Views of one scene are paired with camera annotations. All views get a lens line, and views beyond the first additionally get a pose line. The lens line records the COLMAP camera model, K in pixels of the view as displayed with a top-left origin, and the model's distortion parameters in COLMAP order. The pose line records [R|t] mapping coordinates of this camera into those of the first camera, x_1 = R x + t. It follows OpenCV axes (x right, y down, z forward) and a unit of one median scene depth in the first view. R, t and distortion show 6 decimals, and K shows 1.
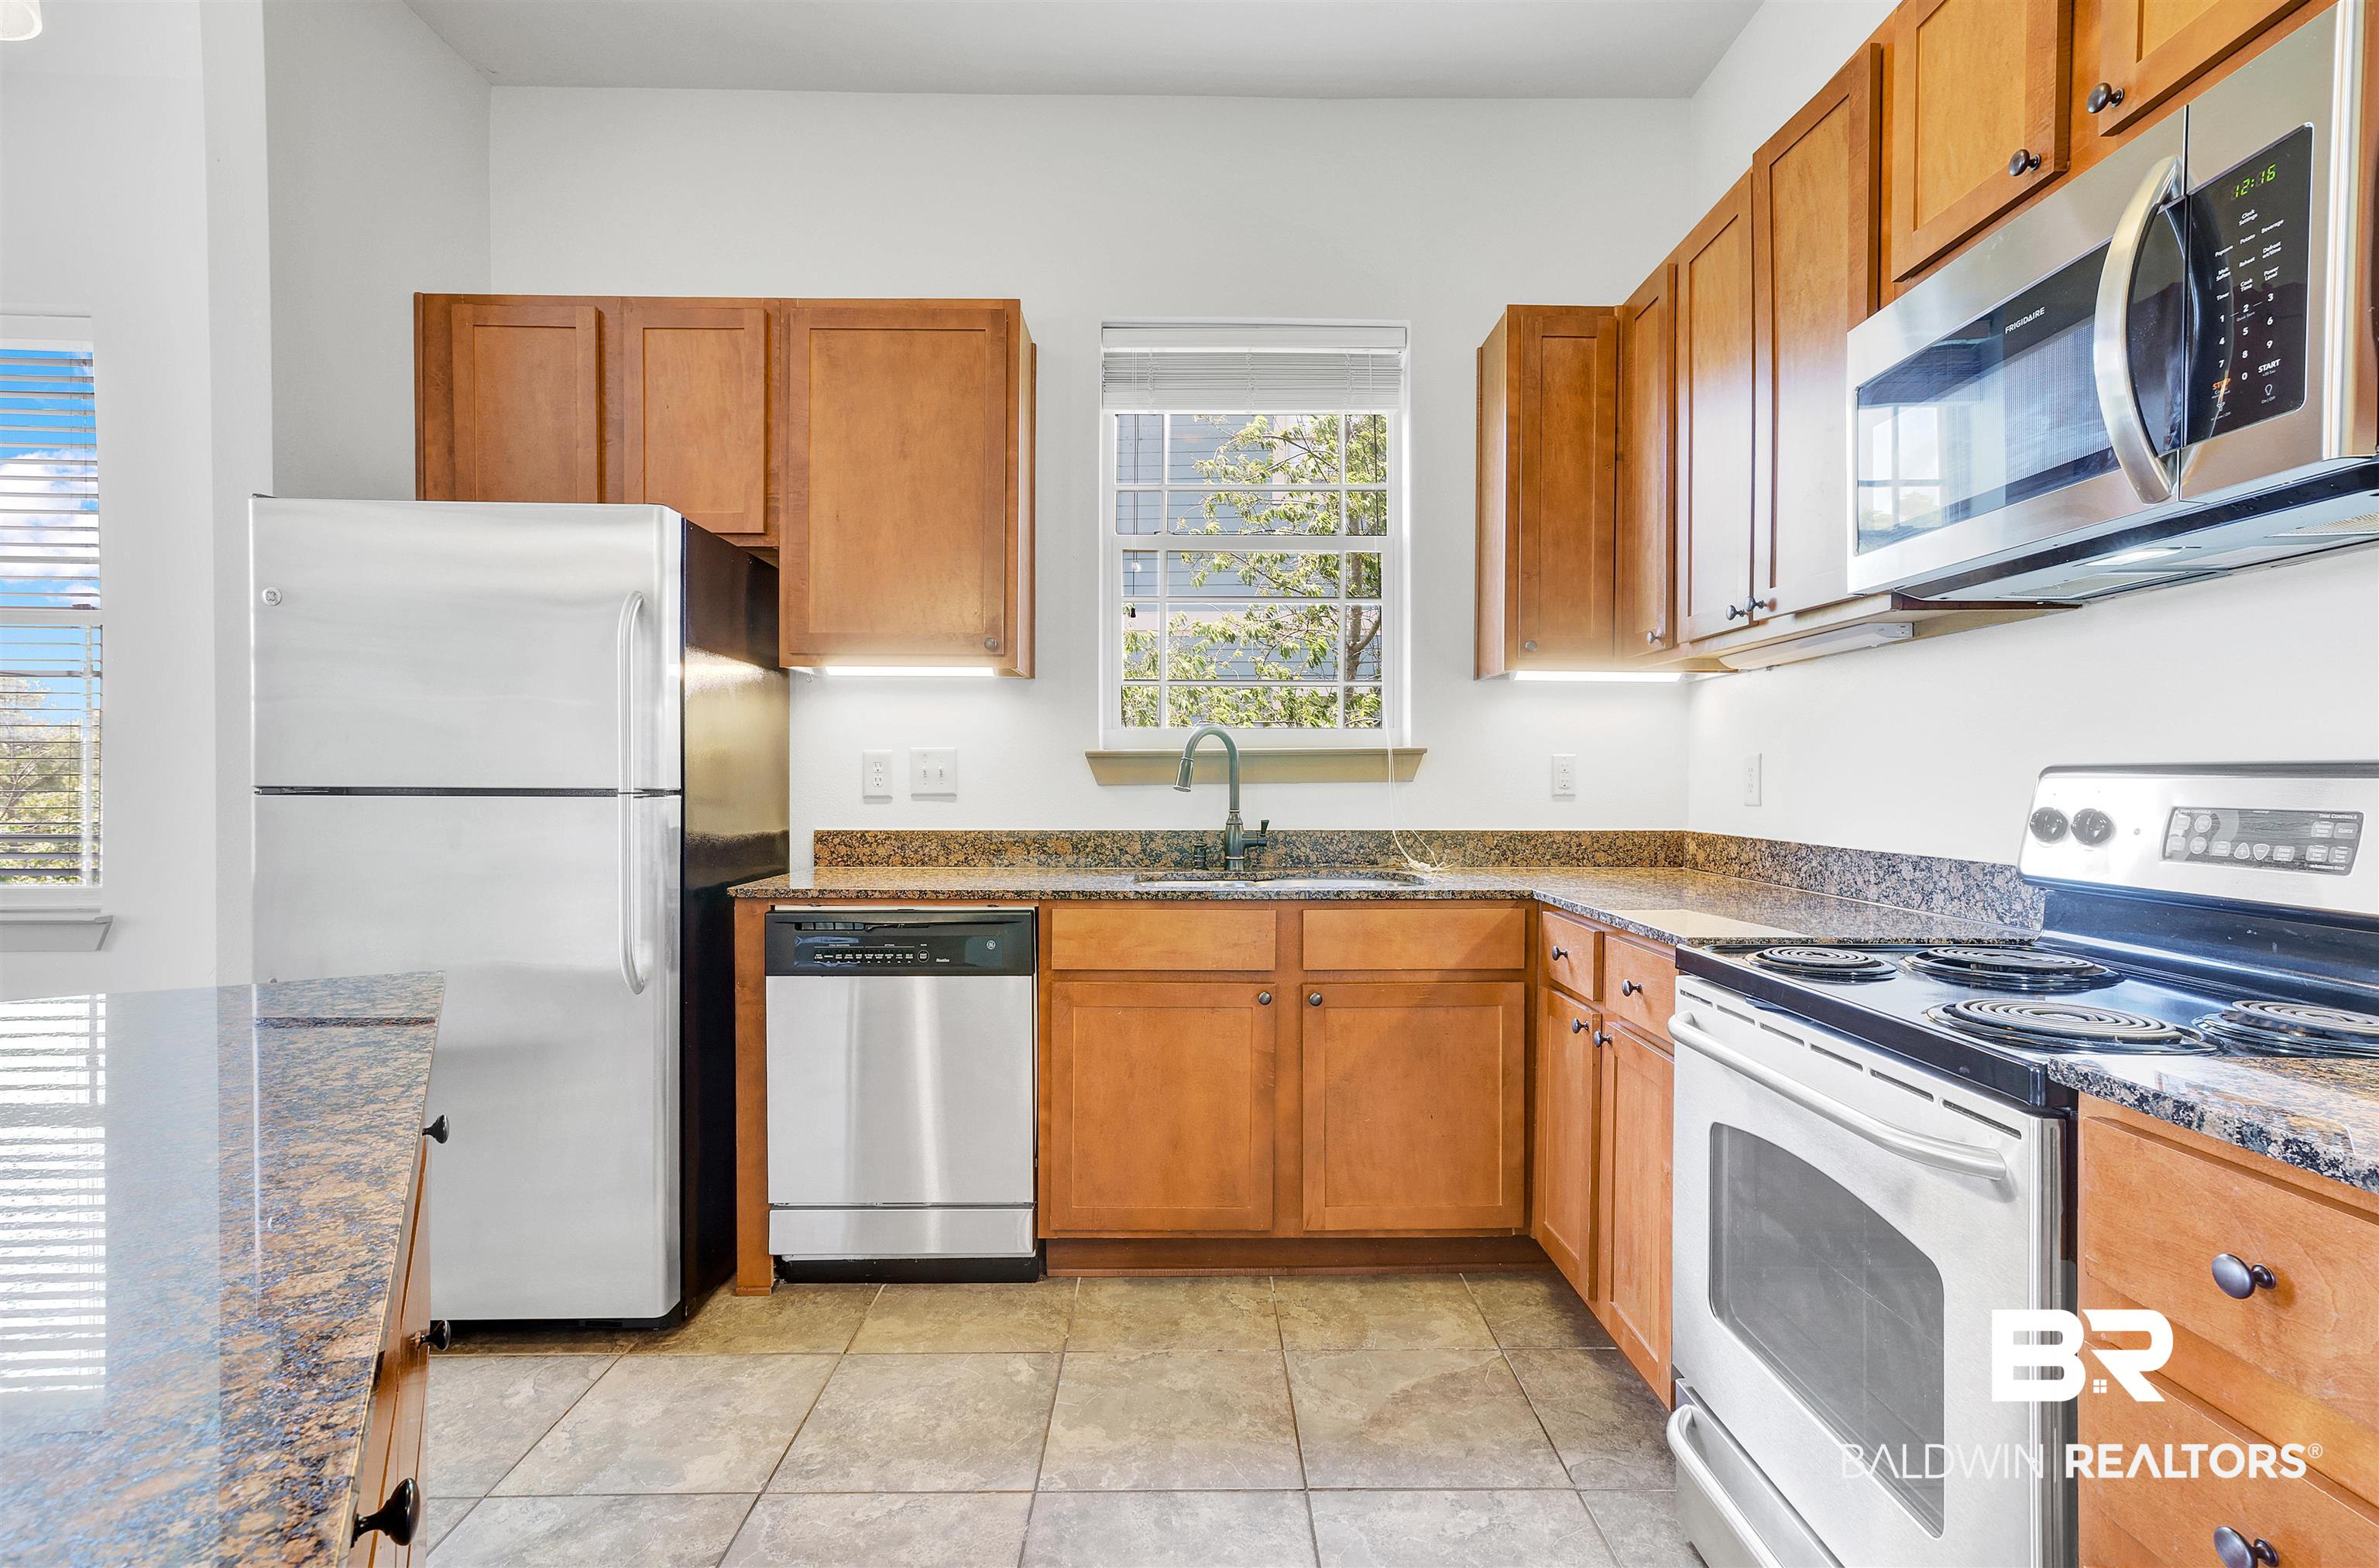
lens RADIAL K [[1144.2, 0, 1205.8], [0, 1144.2, 788.7], [0, 0, 1]] dist [-0.000496, 0.005189]
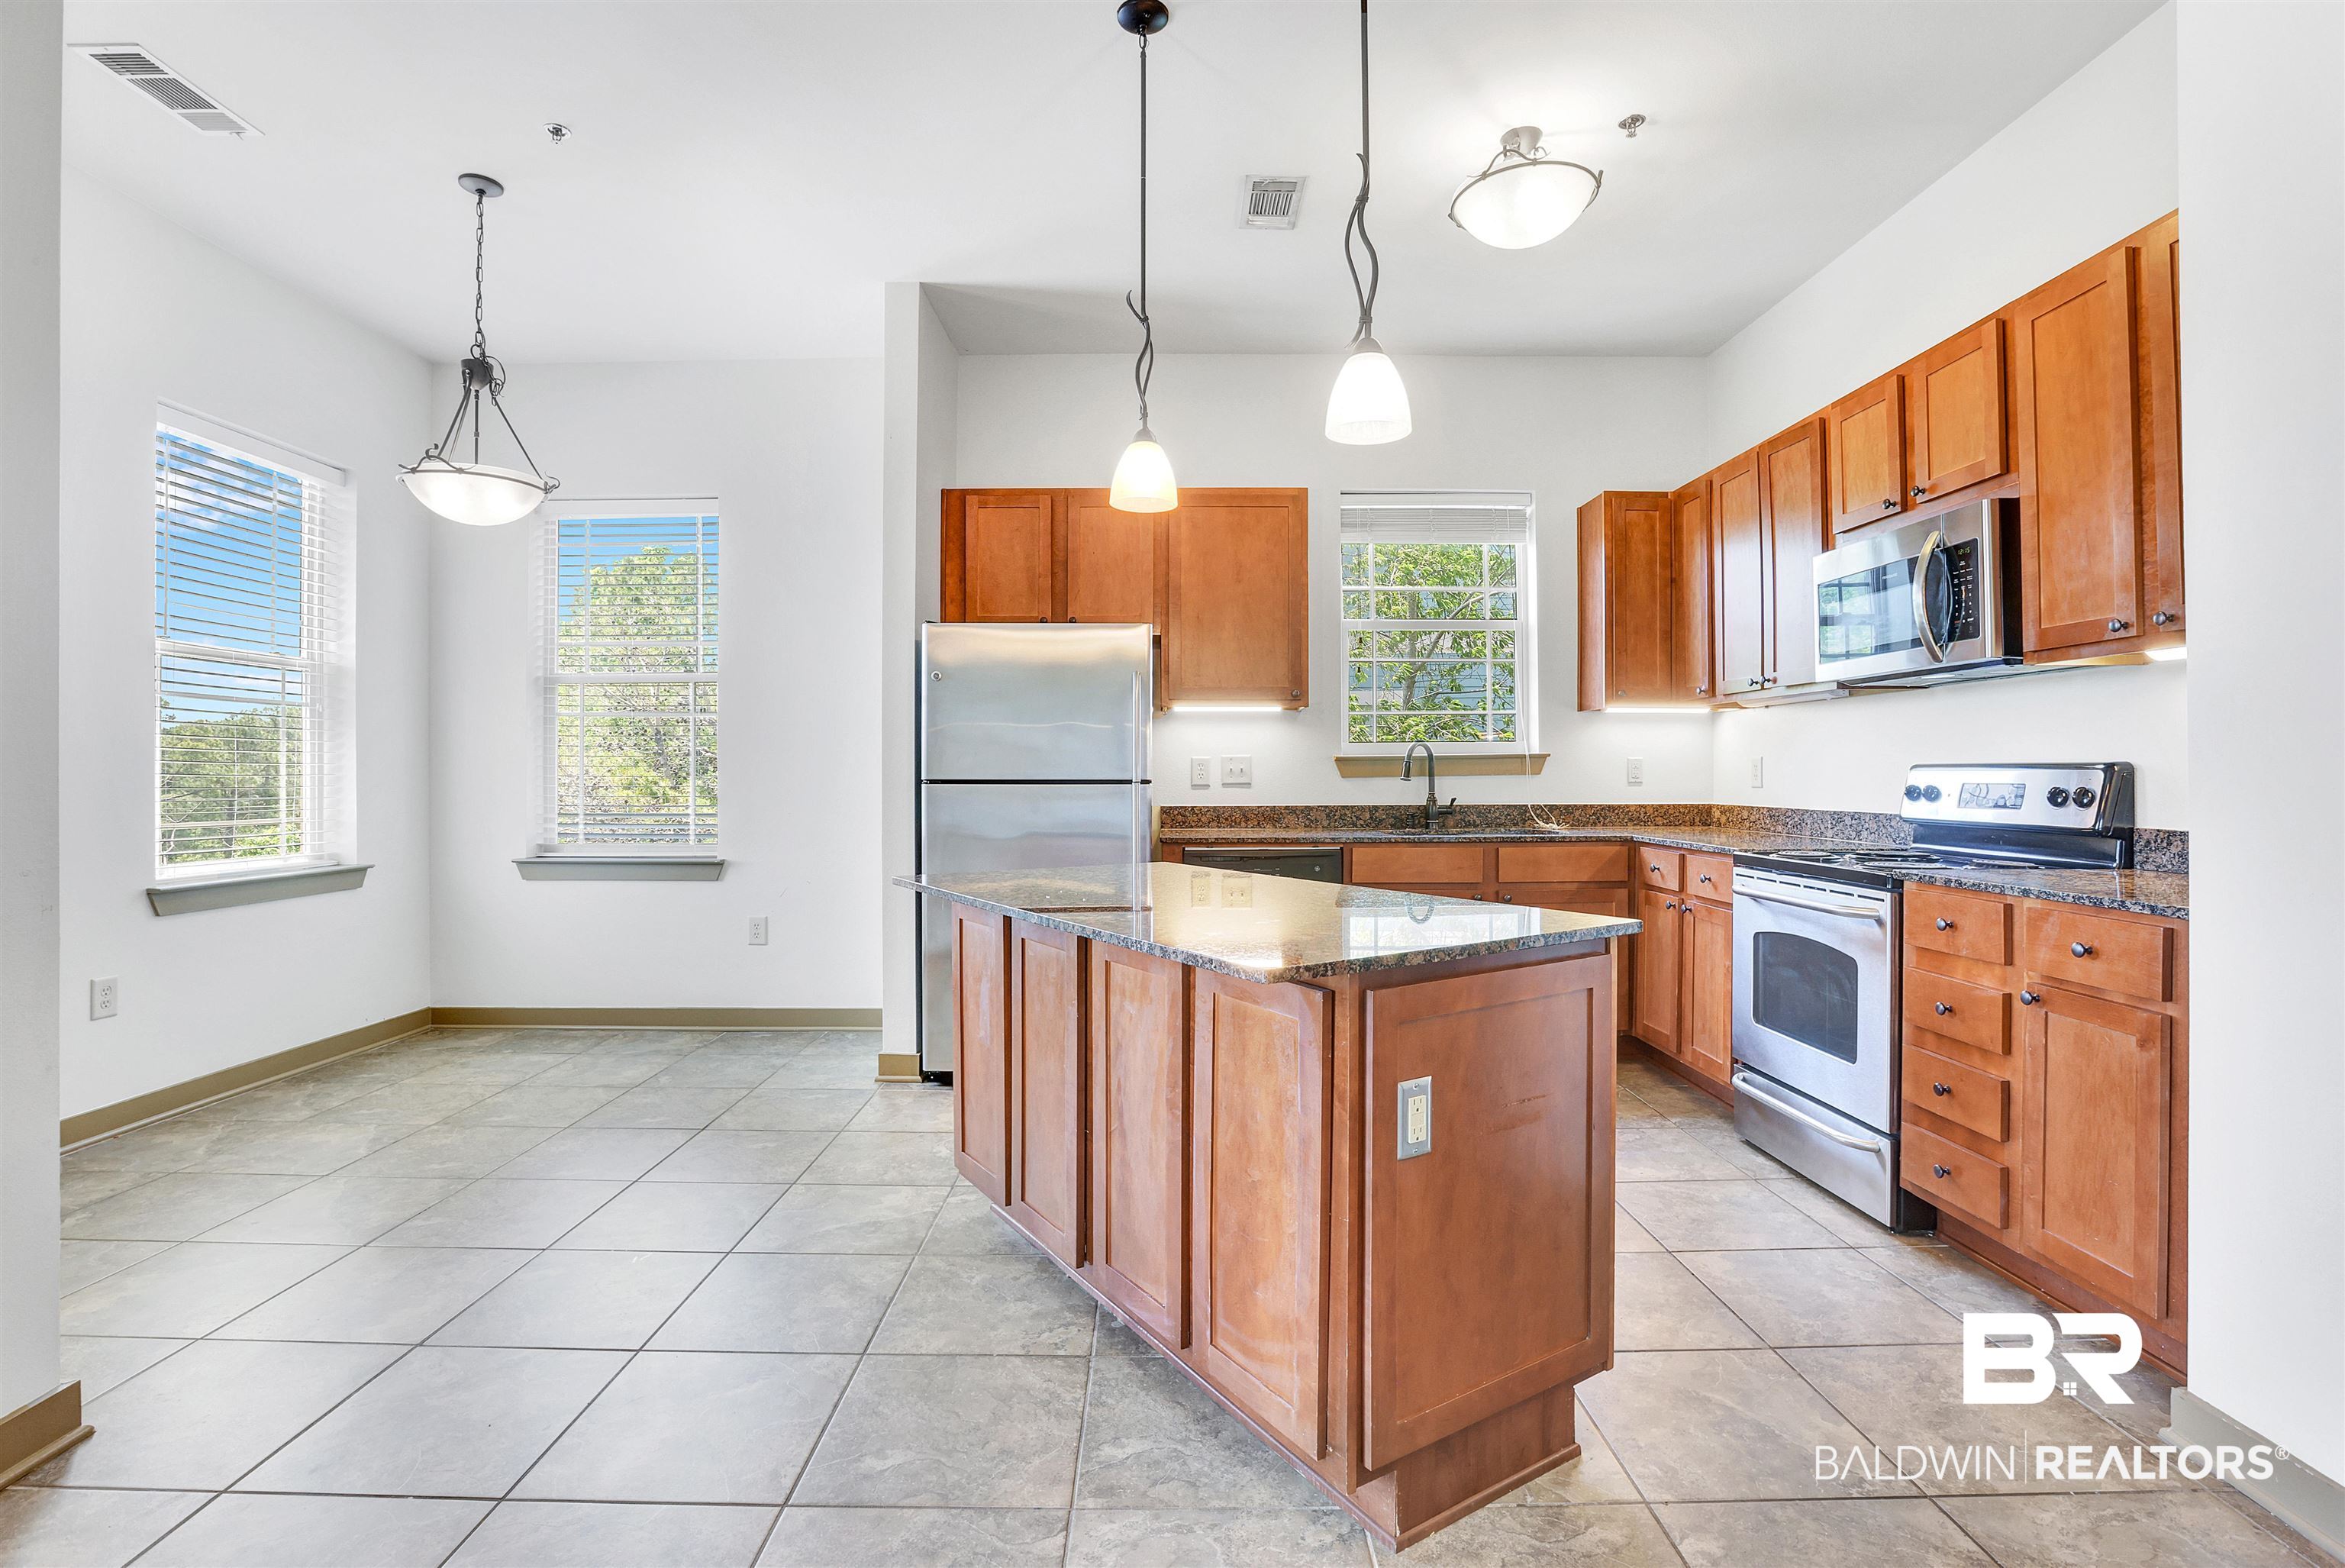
lens RADIAL K [[1103.2, 0, 1141.0], [0, 1103.2, 764.9], [0, 0, 1]] dist [-0.019774, 0.012307]
pose [[0.999447, -0.004611, -0.032939, -0.406331], [0.004030, 0.999836, -0.017684, 0.006930], [0.033015, 0.017541, 0.999301, -0.699432]]
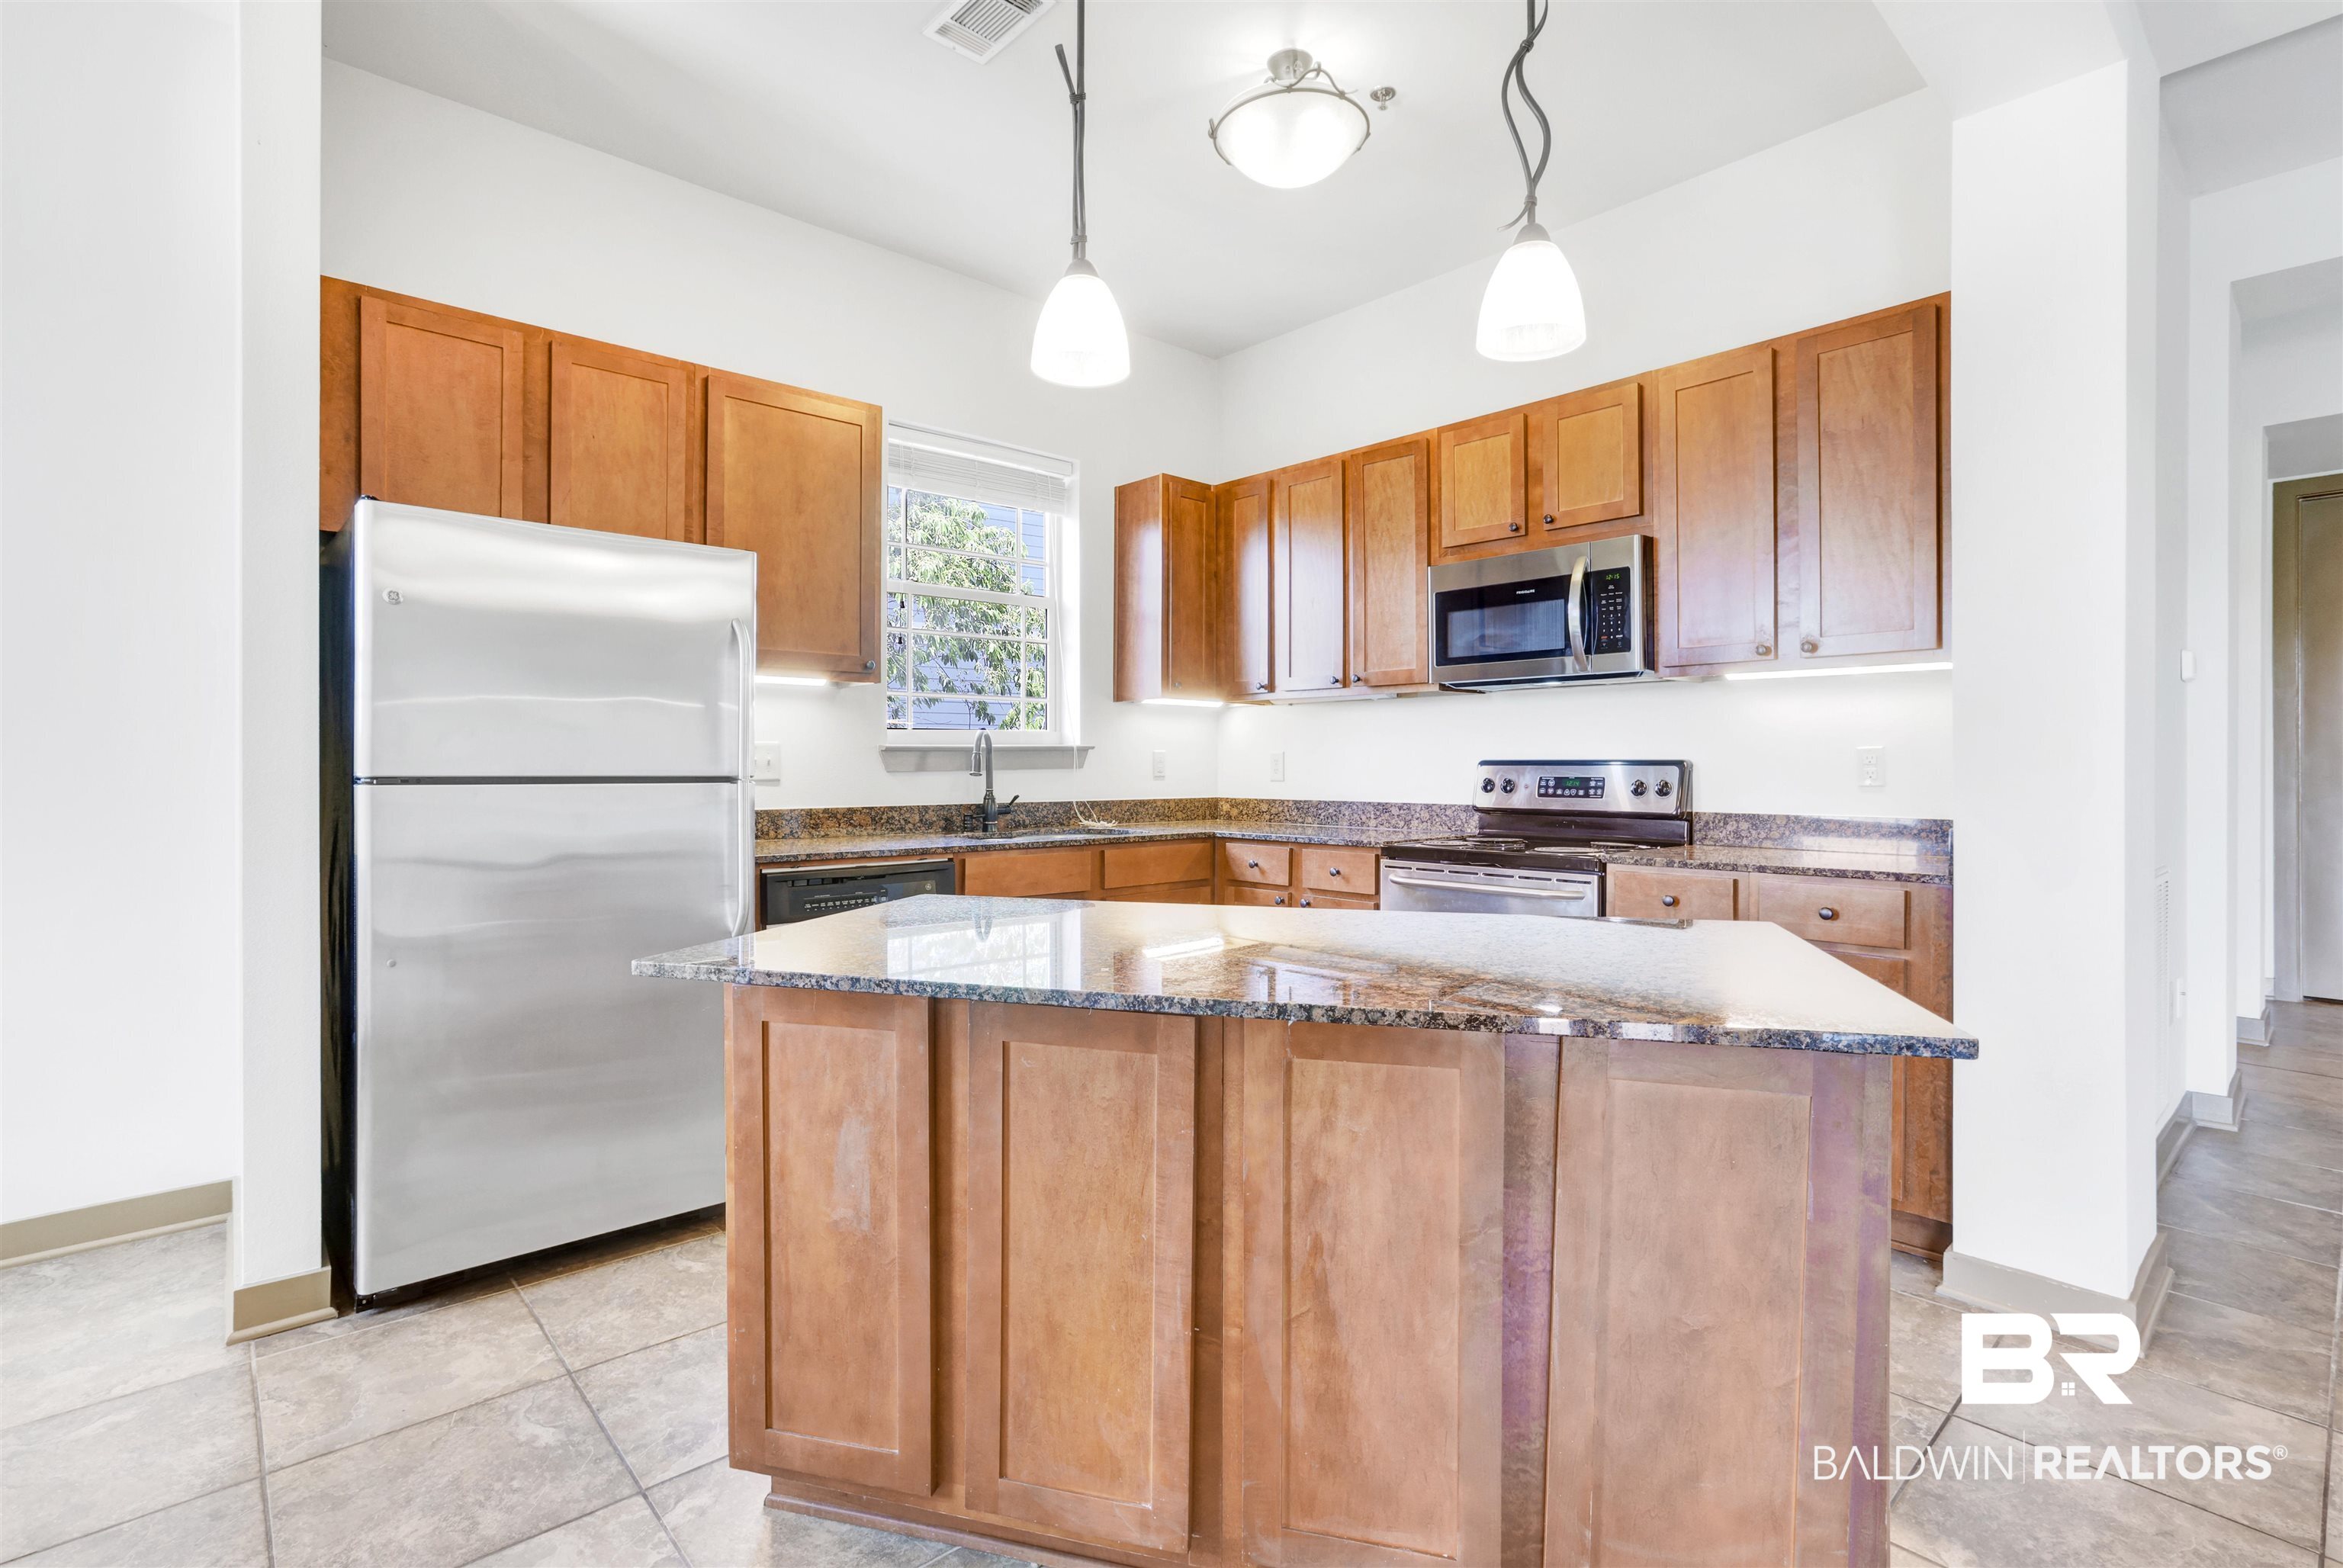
lens RADIAL K [[1146.9, 0, 1134.0], [0, 1146.9, 750.7], [0, 0, 1]] dist [0.000673, 0.000284]
pose [[0.763112, 0.006731, 0.646232, -0.906885], [0.007789, 0.999777, -0.019611, 0.000819], [-0.646220, 0.019999, 0.762889, -0.227033]]
